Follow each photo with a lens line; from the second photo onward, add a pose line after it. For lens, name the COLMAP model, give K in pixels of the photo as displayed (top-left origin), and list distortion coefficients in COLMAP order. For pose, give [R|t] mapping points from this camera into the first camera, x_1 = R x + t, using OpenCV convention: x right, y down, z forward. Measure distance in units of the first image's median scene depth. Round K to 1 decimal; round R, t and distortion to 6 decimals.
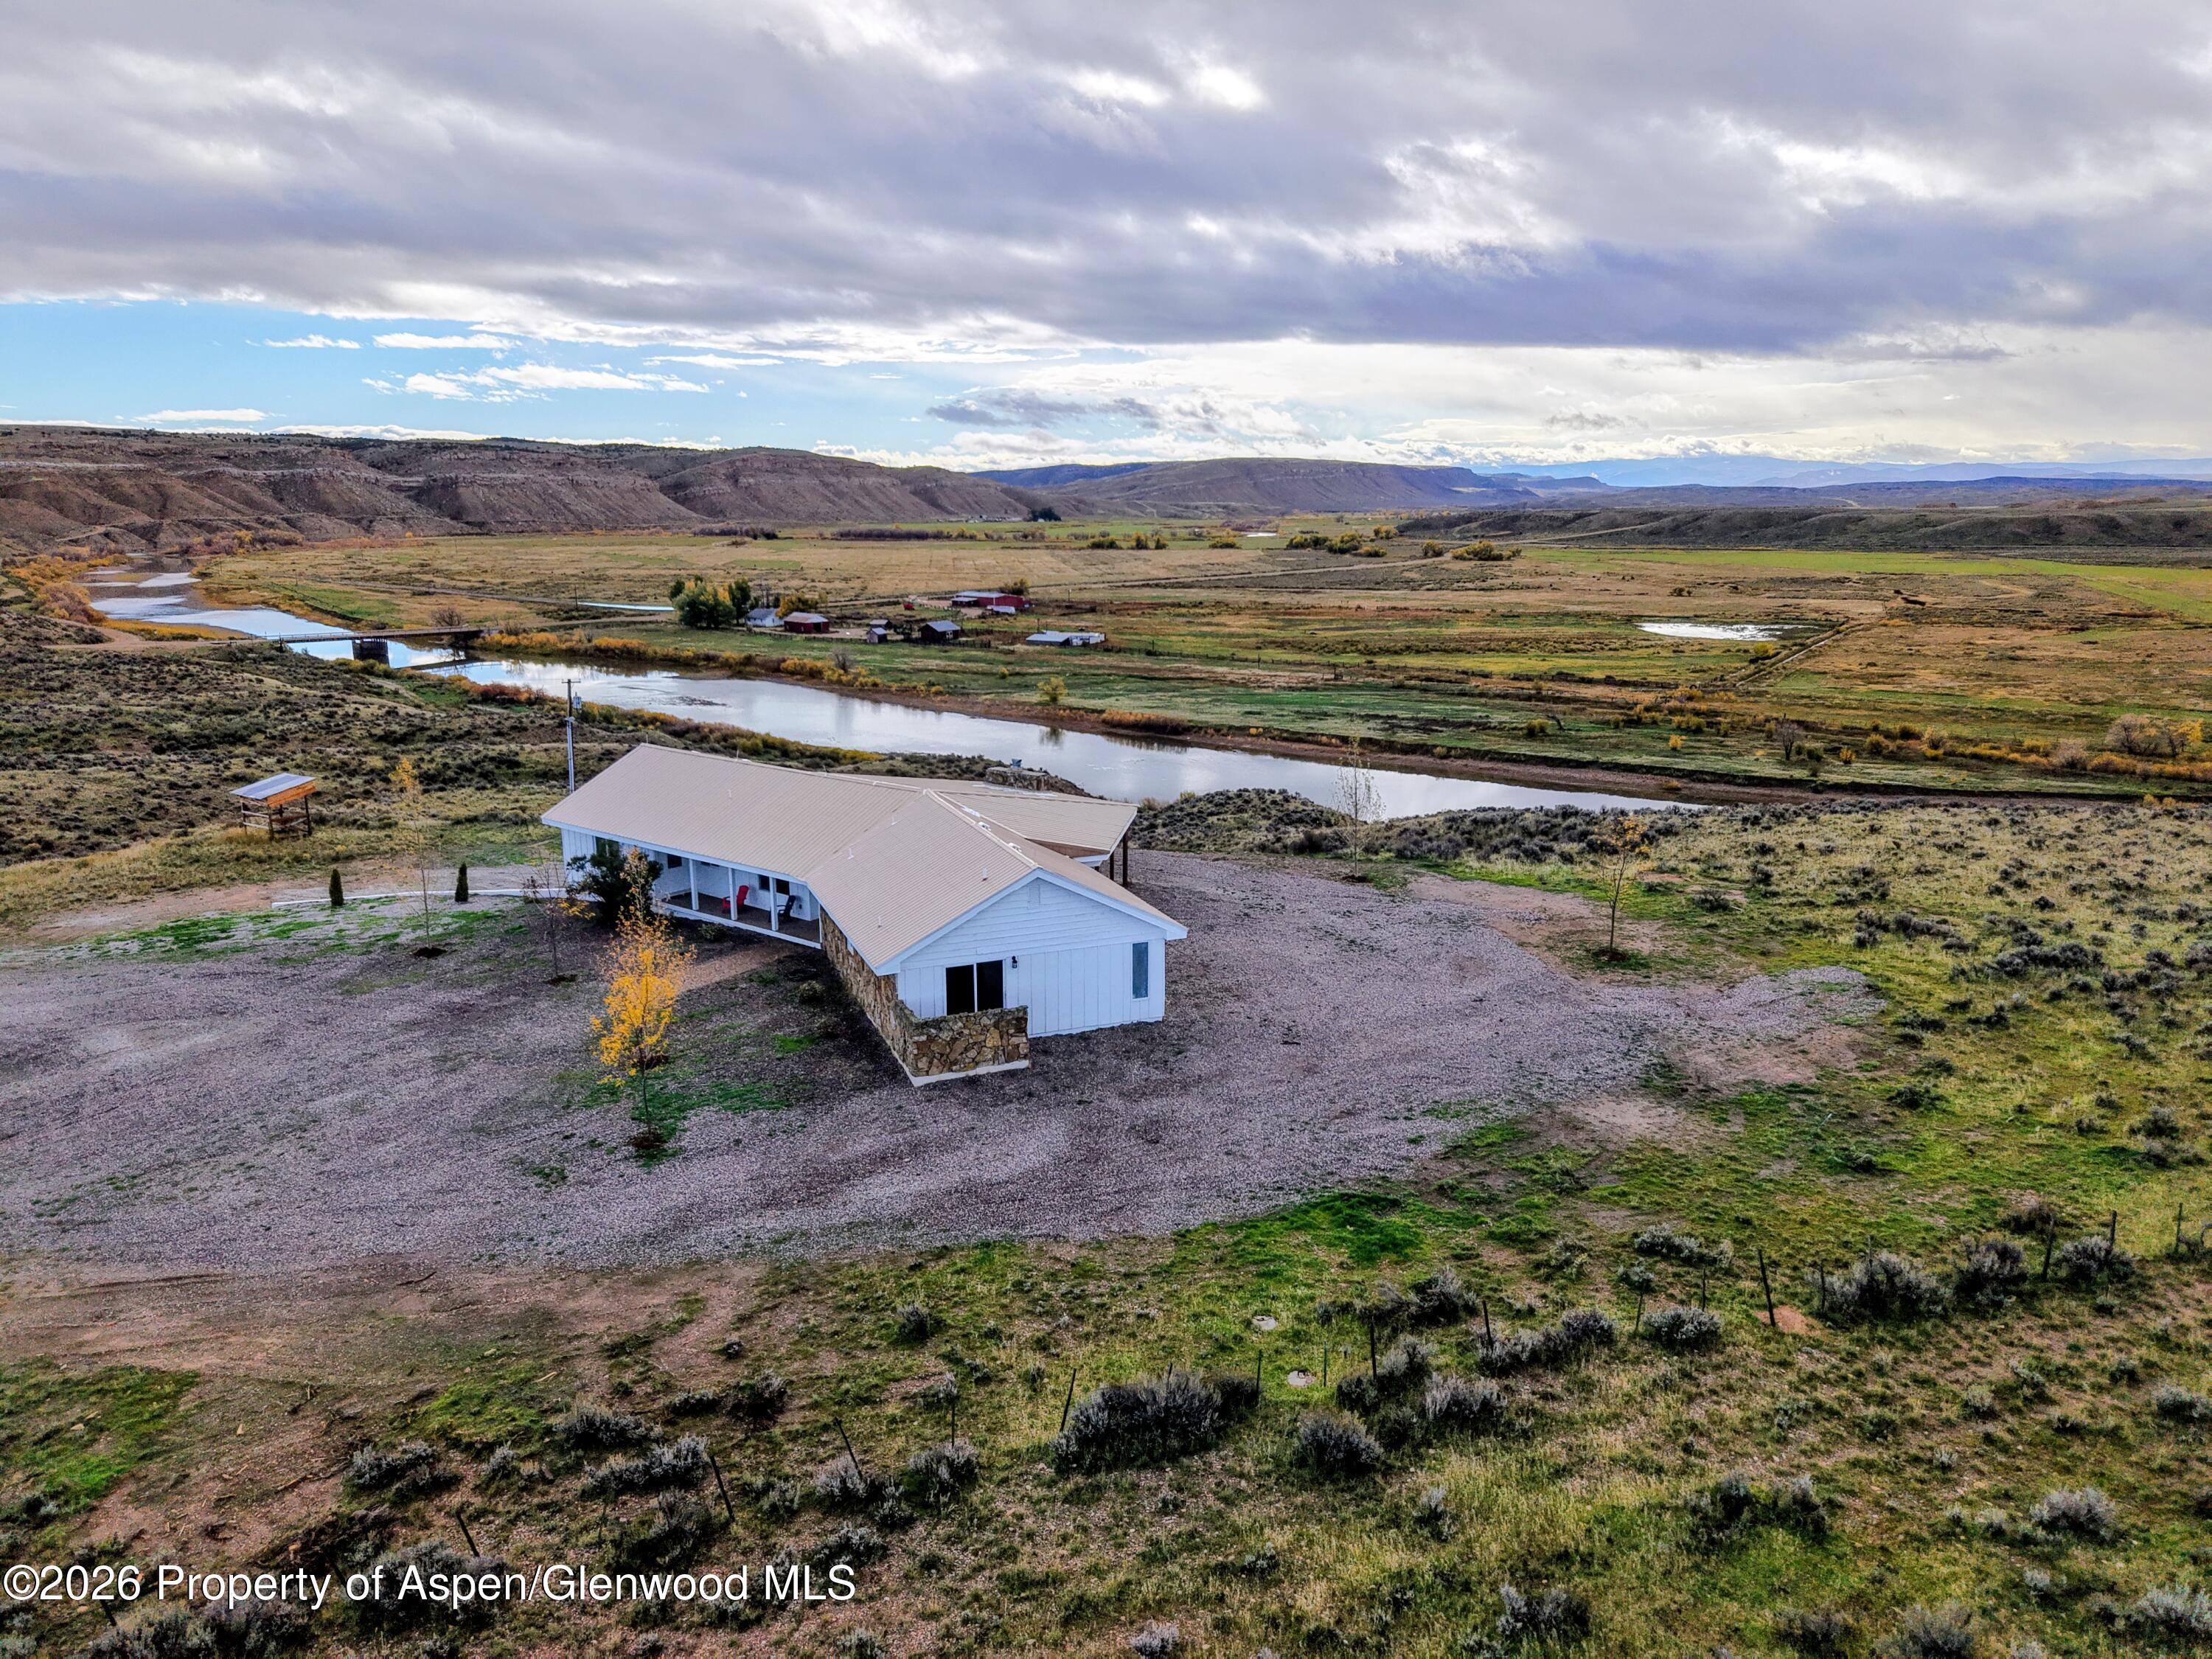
lens RADIAL K [[1511.5, 0, 1092.8], [0, 1511.5, 796.0], [0, 0, 1]] dist [0.070803, -0.066454]
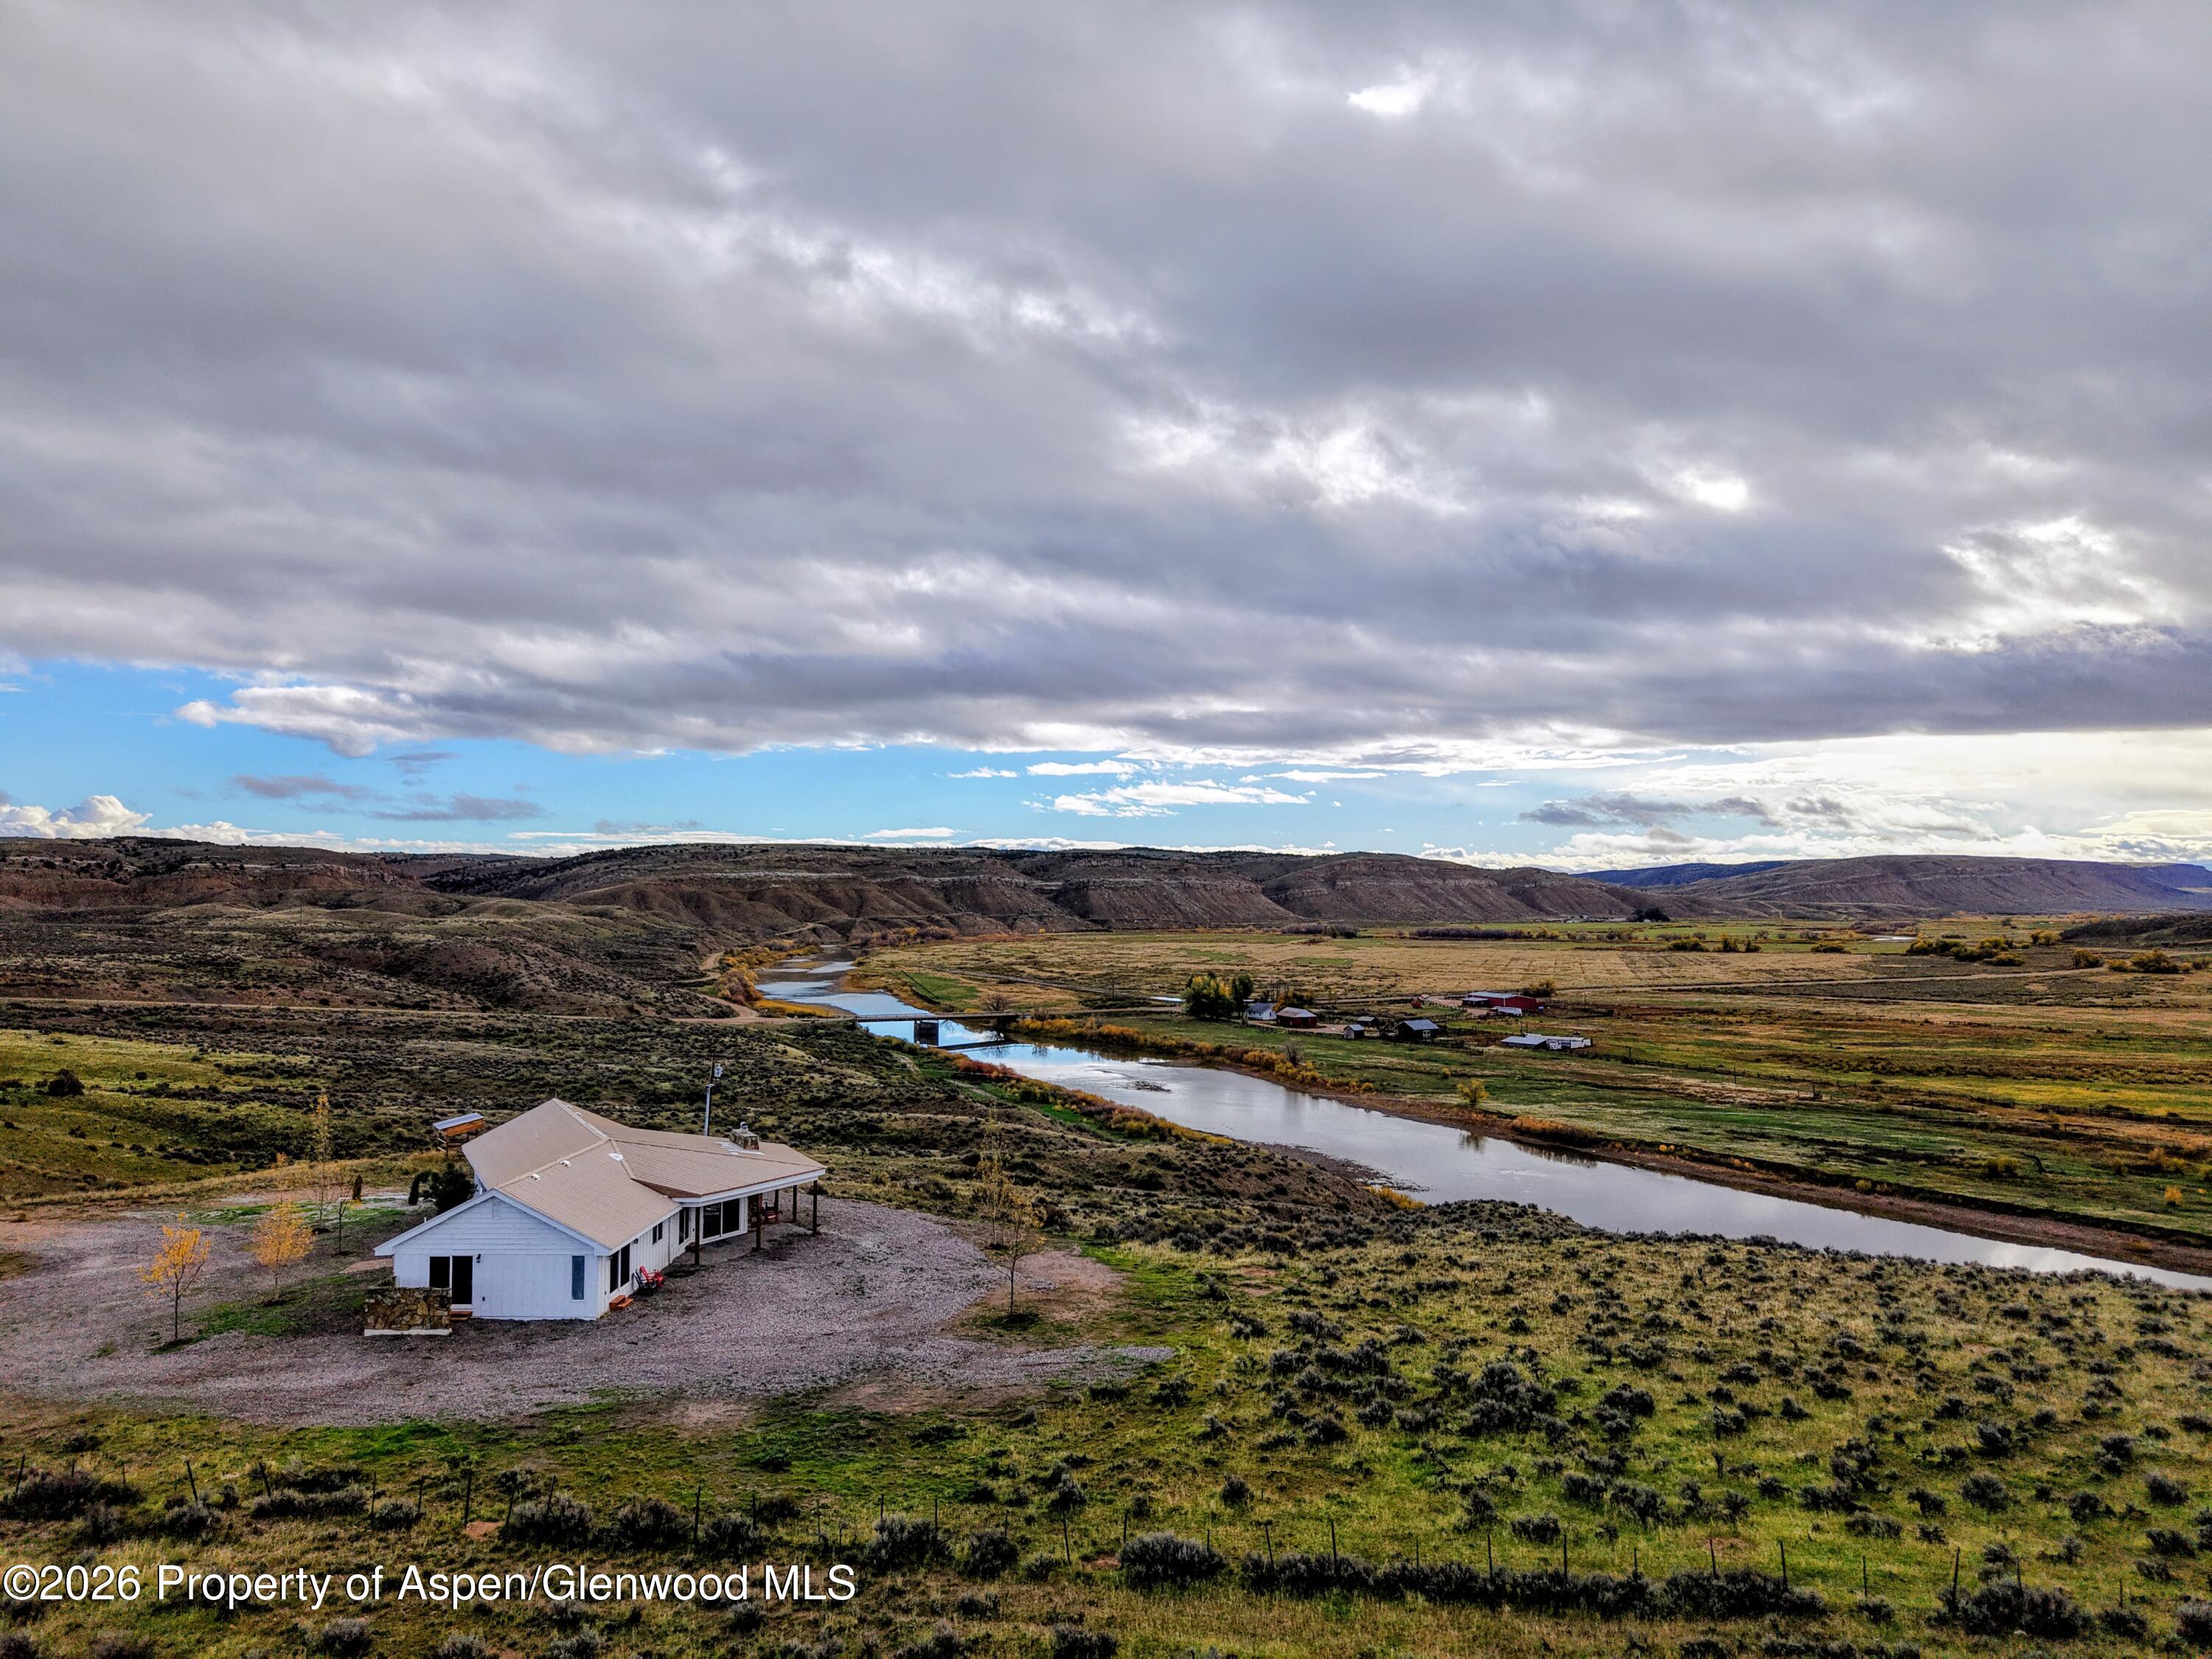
lens RADIAL K [[1520.8, 0, 1115.7], [0, 1520.8, 836.7], [0, 0, 1]] dist [0.028998, -0.035470]
pose [[0.915973, -0.014517, -0.400978, 0.116031], [-0.078284, 0.973674, -0.214079, -0.001216], [0.393530, 0.227481, 0.890723, -0.010634]]
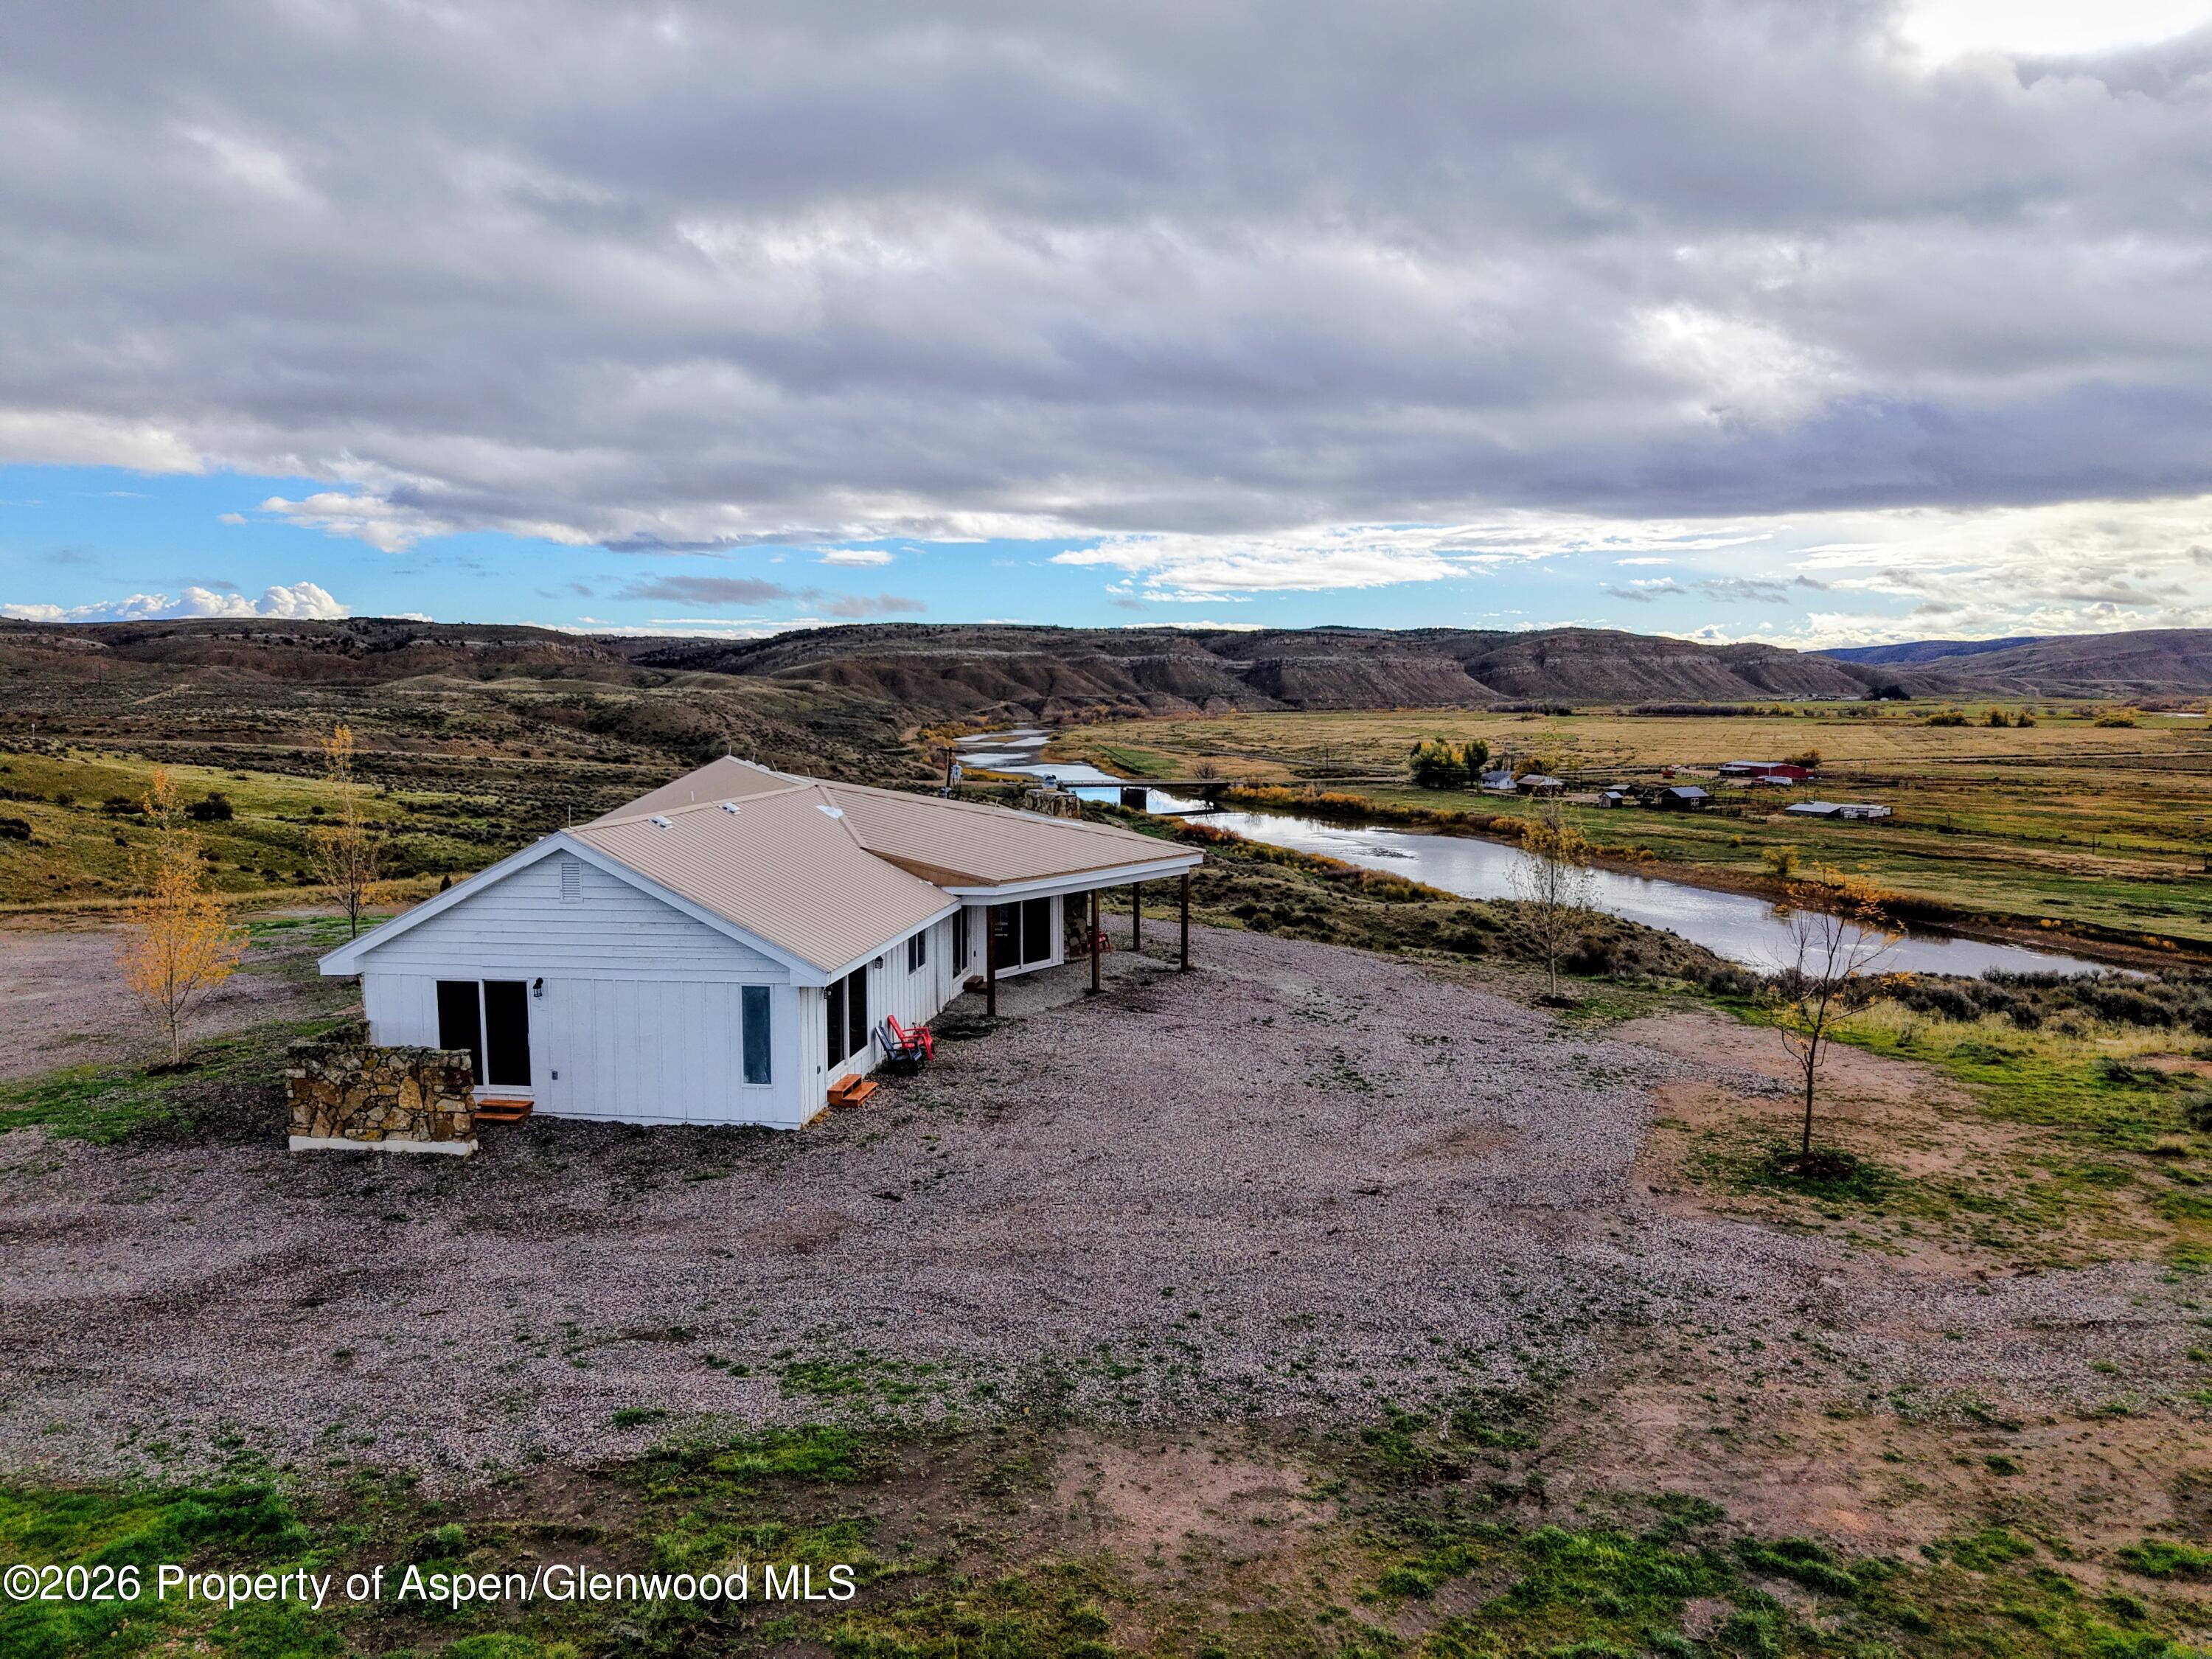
lens RADIAL K [[1473.1, 0, 1098.1], [0, 1473.1, 853.3], [0, 0, 1]] dist [0.029796, -0.042729]
pose [[0.857647, 0.055138, -0.511275, 0.049363], [-0.097578, 0.993621, -0.056527, 0.007642], [0.504897, 0.098370, 0.857556, 0.066767]]
